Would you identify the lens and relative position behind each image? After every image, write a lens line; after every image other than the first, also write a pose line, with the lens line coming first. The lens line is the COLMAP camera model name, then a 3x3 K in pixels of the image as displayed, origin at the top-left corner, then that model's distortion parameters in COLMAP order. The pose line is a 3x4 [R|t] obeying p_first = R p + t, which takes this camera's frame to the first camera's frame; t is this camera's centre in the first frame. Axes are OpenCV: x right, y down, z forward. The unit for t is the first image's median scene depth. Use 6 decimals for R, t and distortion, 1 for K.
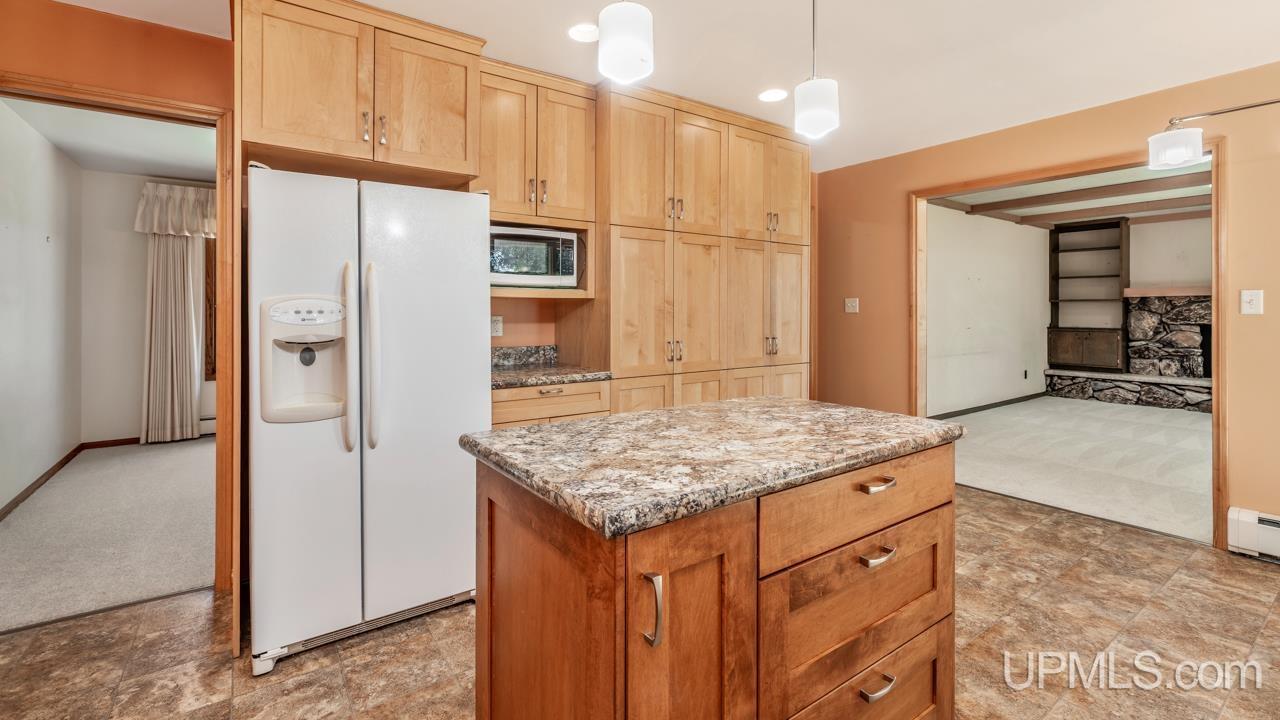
lens RADIAL K [[556.0, 0, 623.7], [0, 556.0, 312.8], [0, 0, 1]] dist [0.008519, -0.000921]
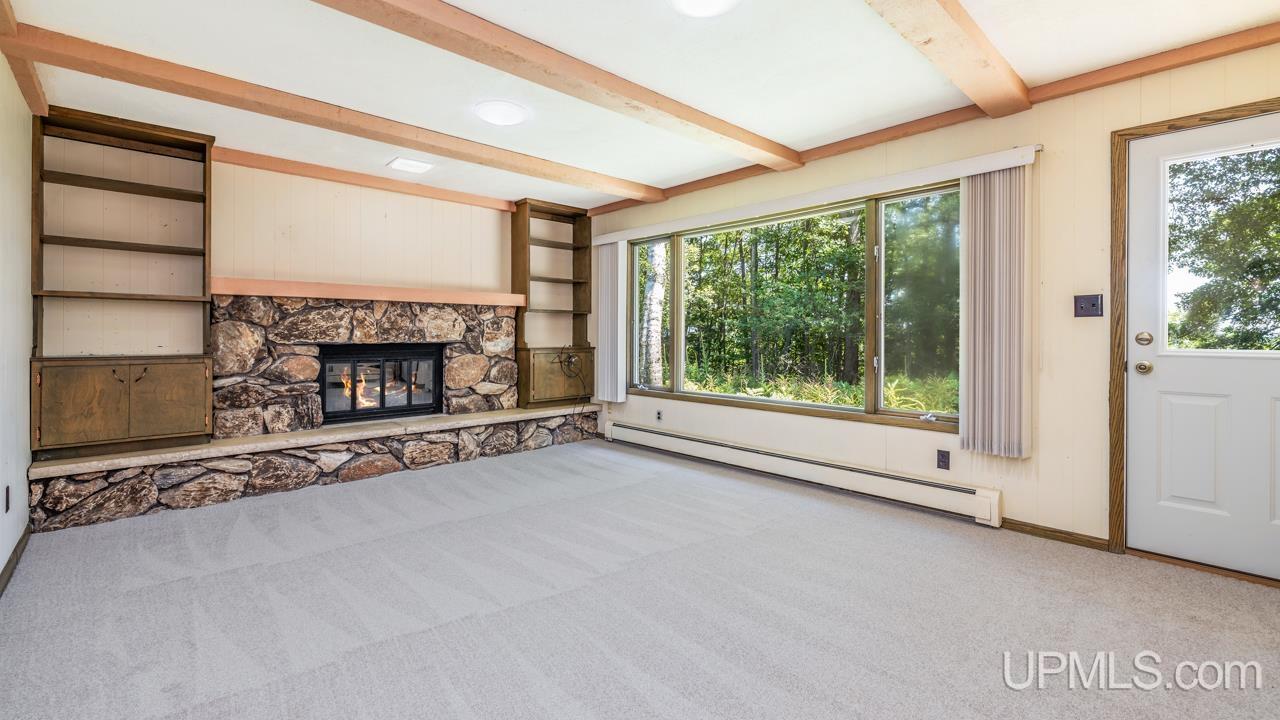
lens RADIAL K [[556.0, 0, 684.1], [0, 556.0, 332.4], [0, 0, 1]] dist [0.008519, -0.000921]
pose [[-0.159706, 0.005787, 0.987148, 0.320471], [0.001509, 0.999983, -0.005618, 0.011414], [-0.987163, 0.000593, -0.159712, 0.662121]]
